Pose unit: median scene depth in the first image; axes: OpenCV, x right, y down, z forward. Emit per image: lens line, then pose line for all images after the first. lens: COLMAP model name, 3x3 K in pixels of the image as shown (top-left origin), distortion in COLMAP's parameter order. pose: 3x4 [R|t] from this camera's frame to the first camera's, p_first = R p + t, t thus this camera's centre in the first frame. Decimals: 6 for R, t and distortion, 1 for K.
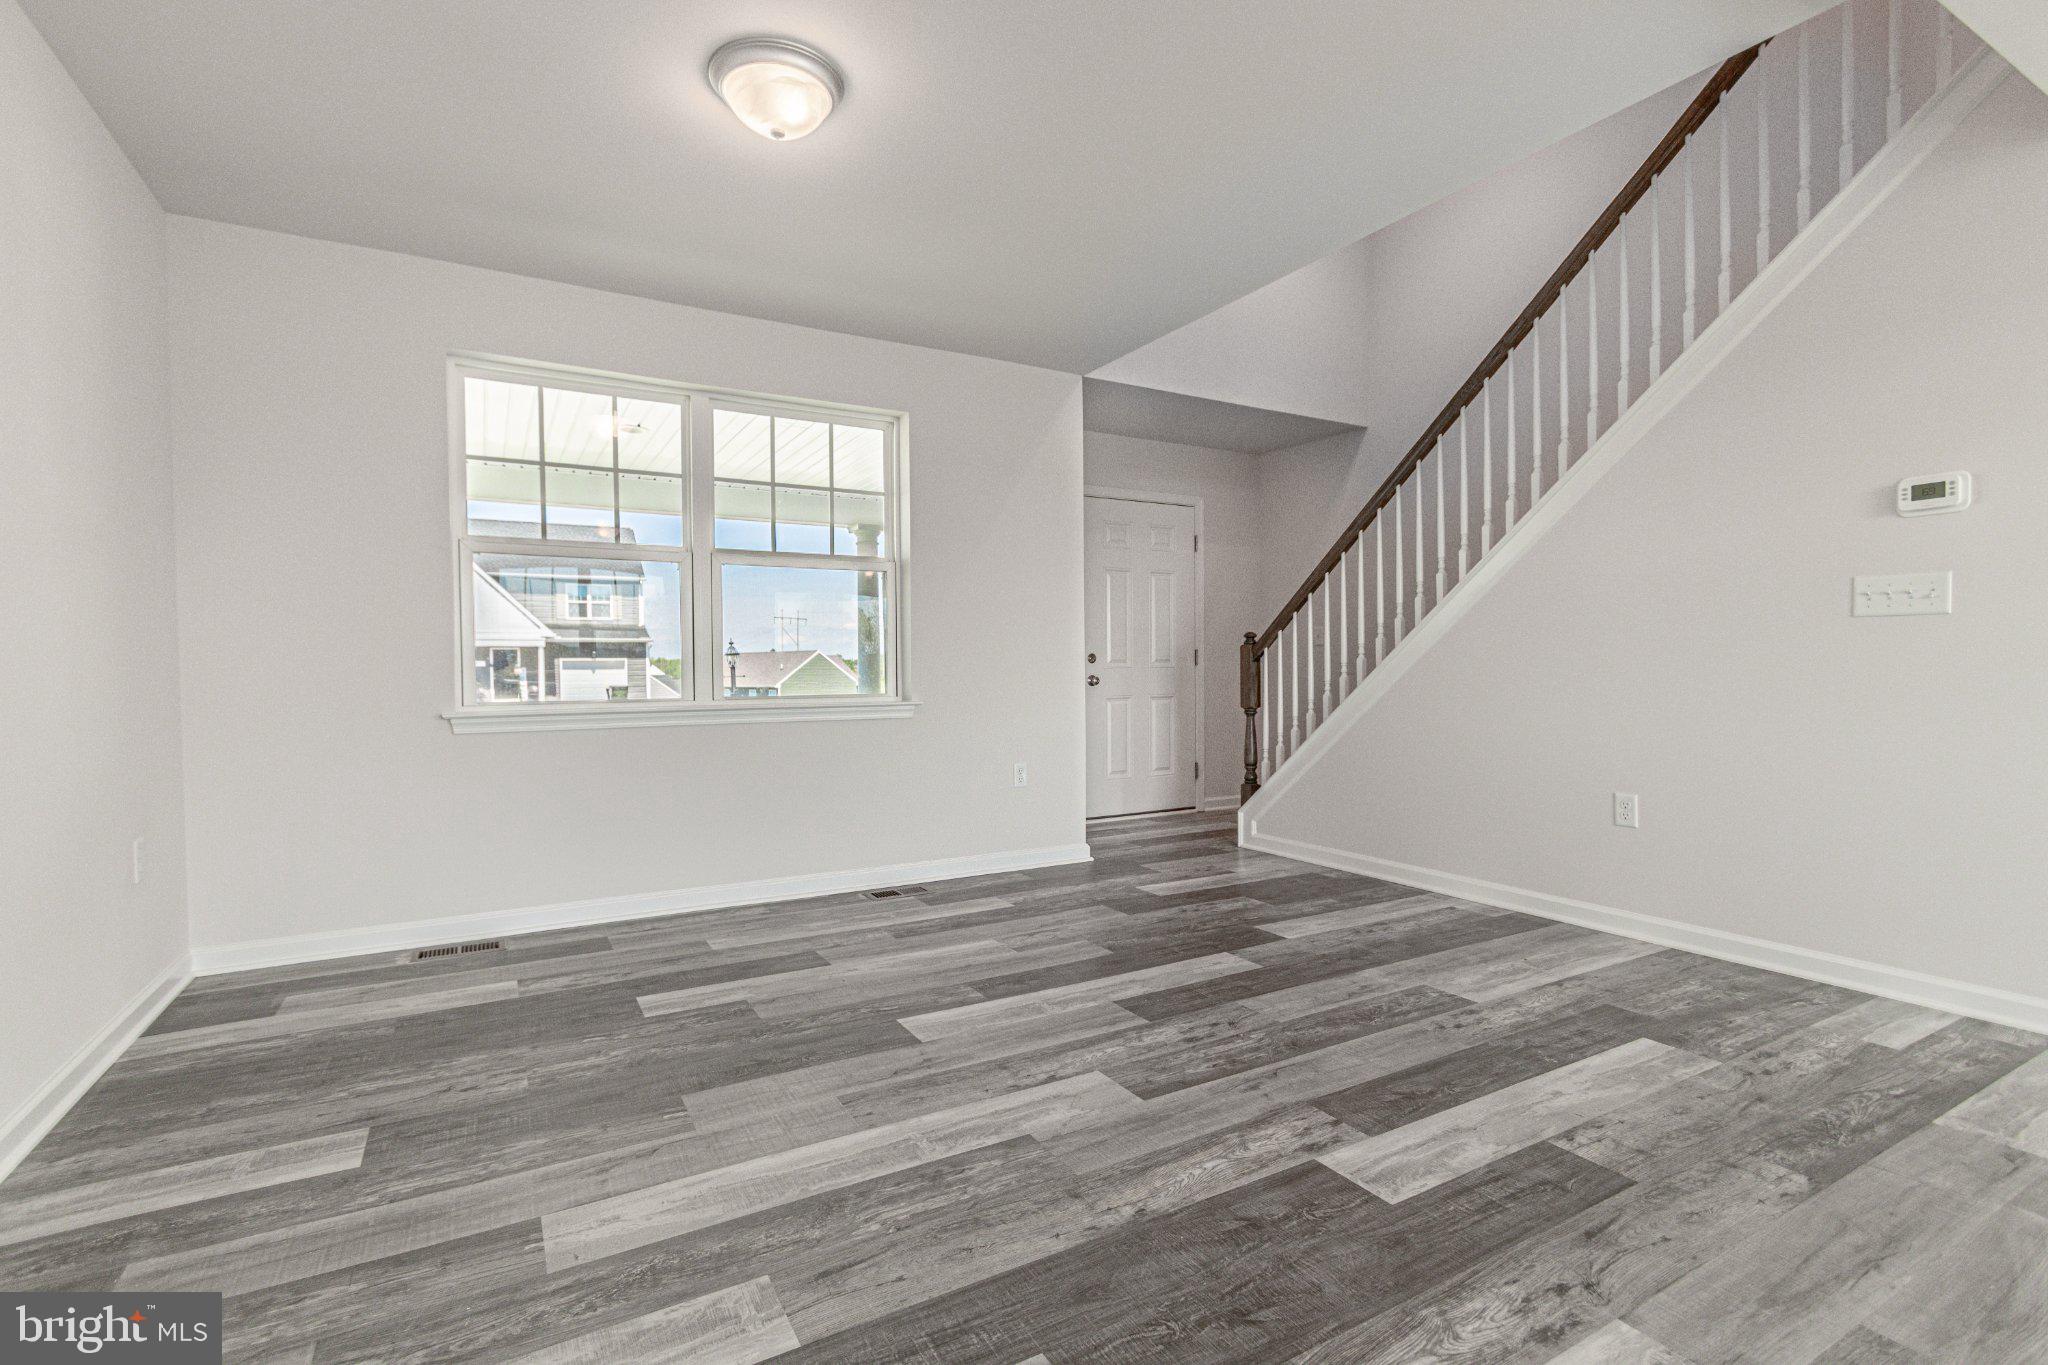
lens RADIAL K [[935.9, 0, 1003.3], [0, 935.9, 692.8], [0, 0, 1]] dist [0.001157, -0.000124]
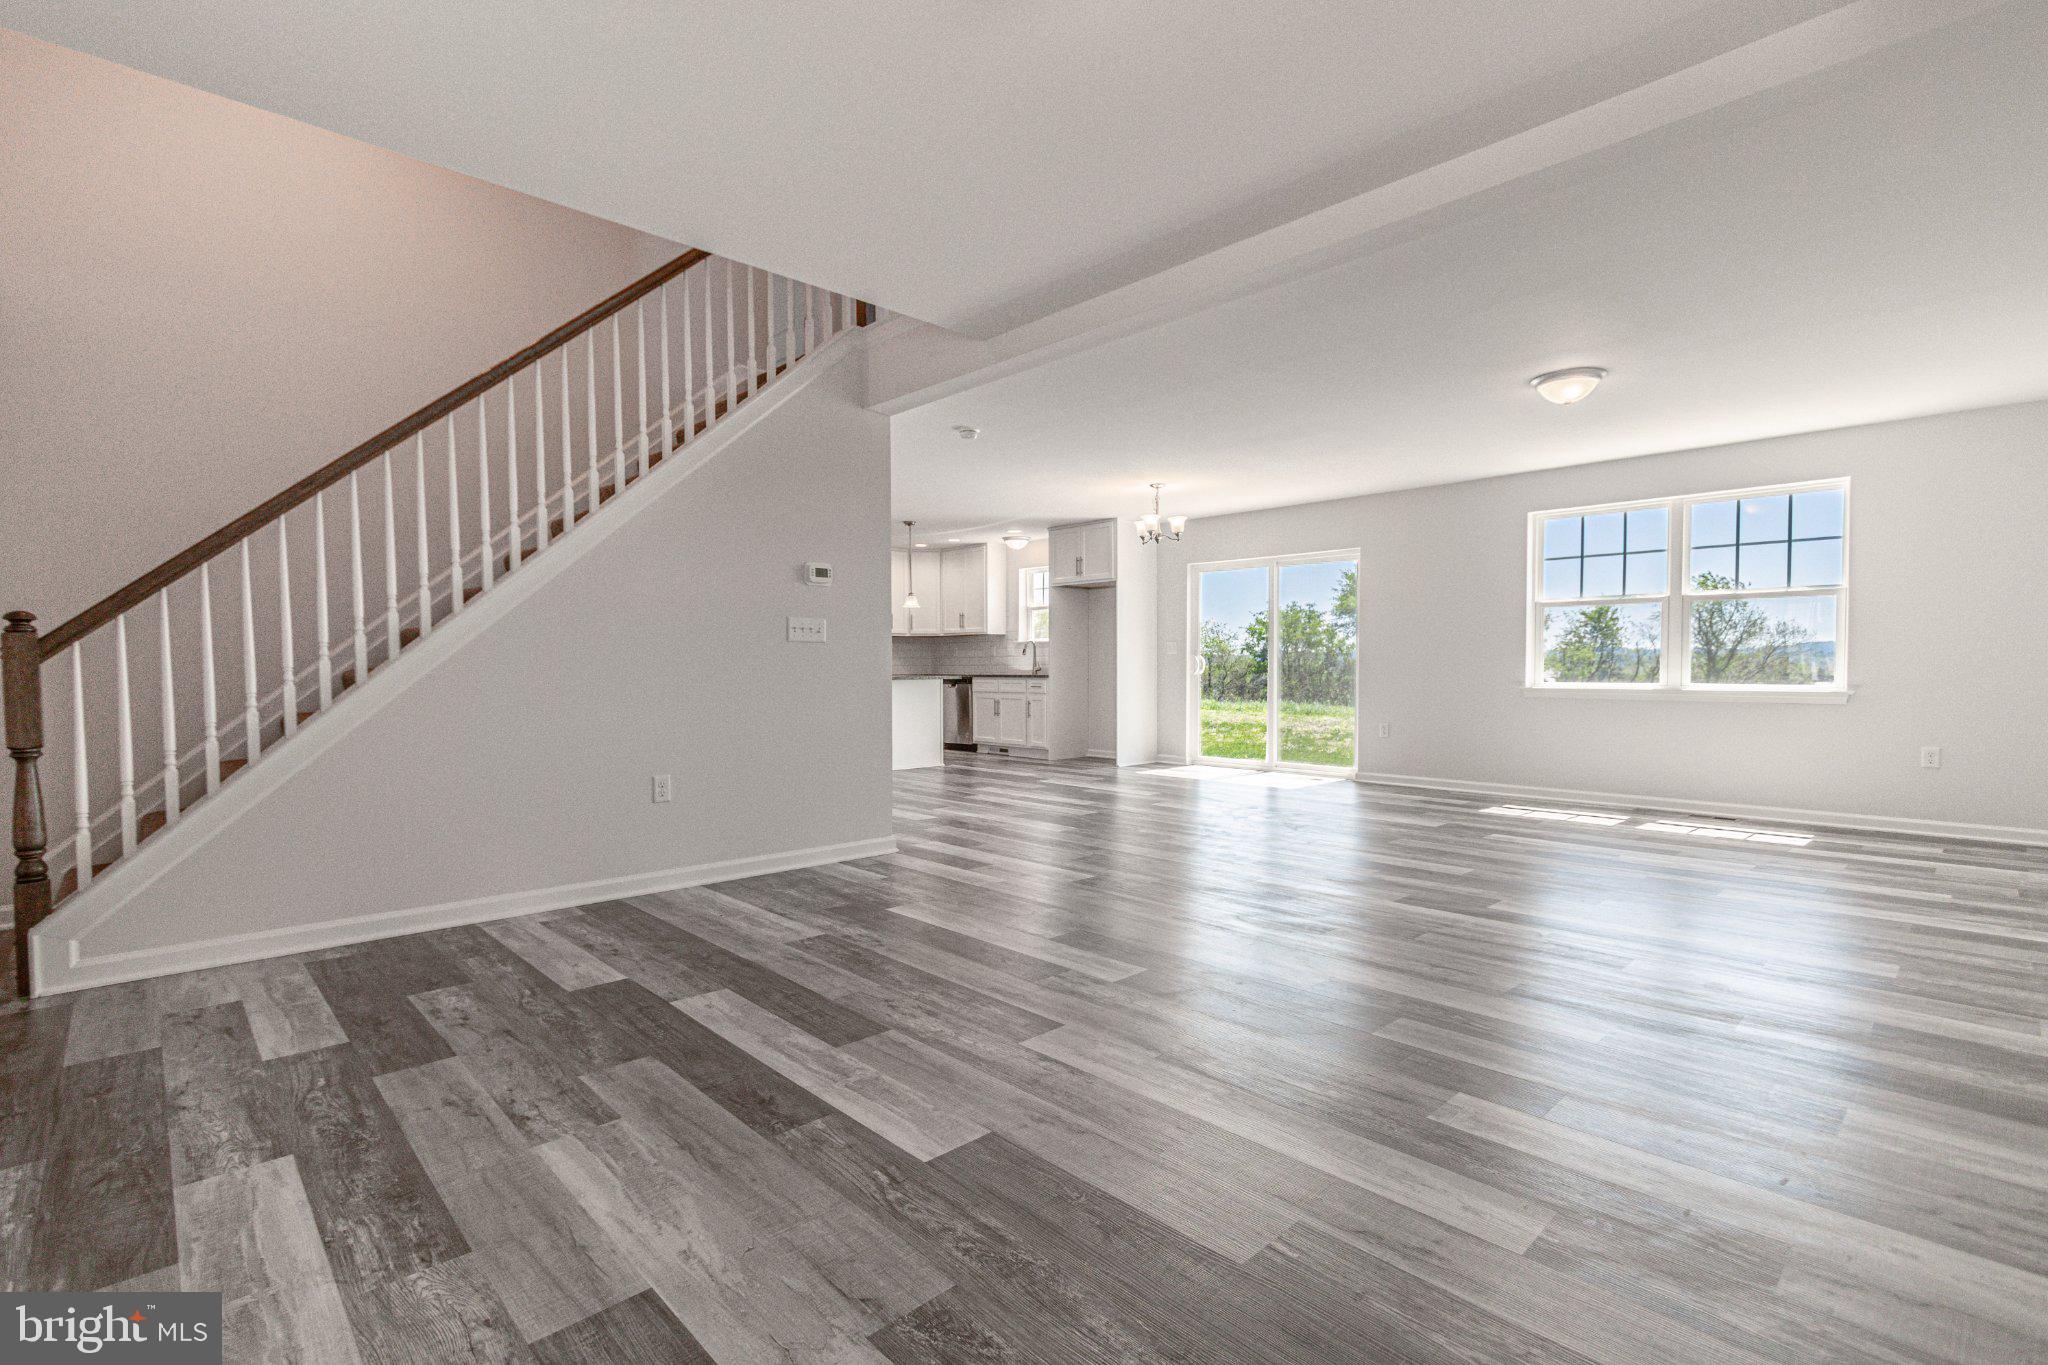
lens RADIAL K [[935.9, 0, 1003.3], [0, 935.9, 692.8], [0, 0, 1]] dist [0.001157, -0.000124]
pose [[-0.241084, -0.019458, 0.970309, -0.750471], [0.032101, 0.999092, 0.028011, -0.024705], [-0.969973, 0.037901, -0.240241, 1.012679]]
